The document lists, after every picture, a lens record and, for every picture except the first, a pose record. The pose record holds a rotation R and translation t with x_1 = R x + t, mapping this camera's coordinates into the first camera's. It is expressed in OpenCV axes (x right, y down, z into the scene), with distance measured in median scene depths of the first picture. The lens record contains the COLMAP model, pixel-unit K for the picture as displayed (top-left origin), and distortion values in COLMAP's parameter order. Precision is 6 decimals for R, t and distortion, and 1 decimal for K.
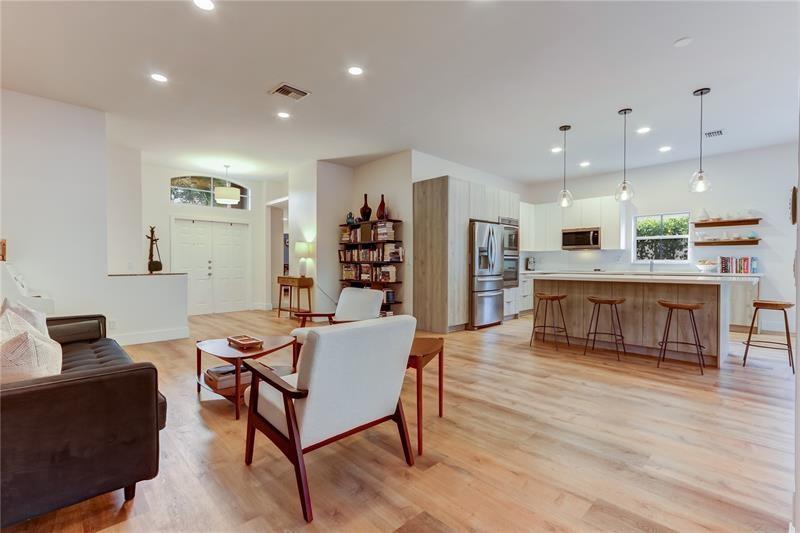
lens RADIAL K [[373.5, 0, 398.8], [0, 373.5, 266.1], [0, 0, 1]] dist [0.000010, 0.003147]
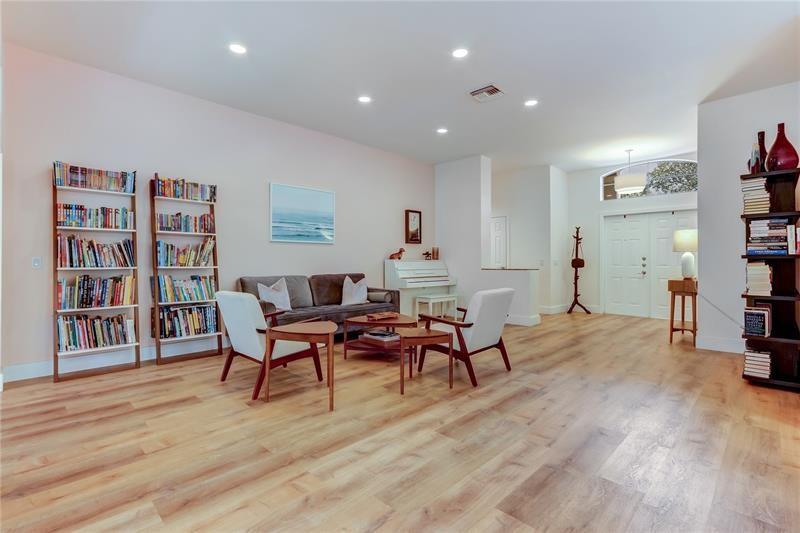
lens RADIAL K [[373.5, 0, 400.3], [0, 373.5, 258.5], [0, 0, 1]] dist [0.000010, 0.003147]
pose [[0.020726, -0.008145, -0.999752, 0.472780], [-0.001885, 0.999965, -0.008186, -0.003366], [0.999783, 0.002055, 0.020710, 0.480485]]
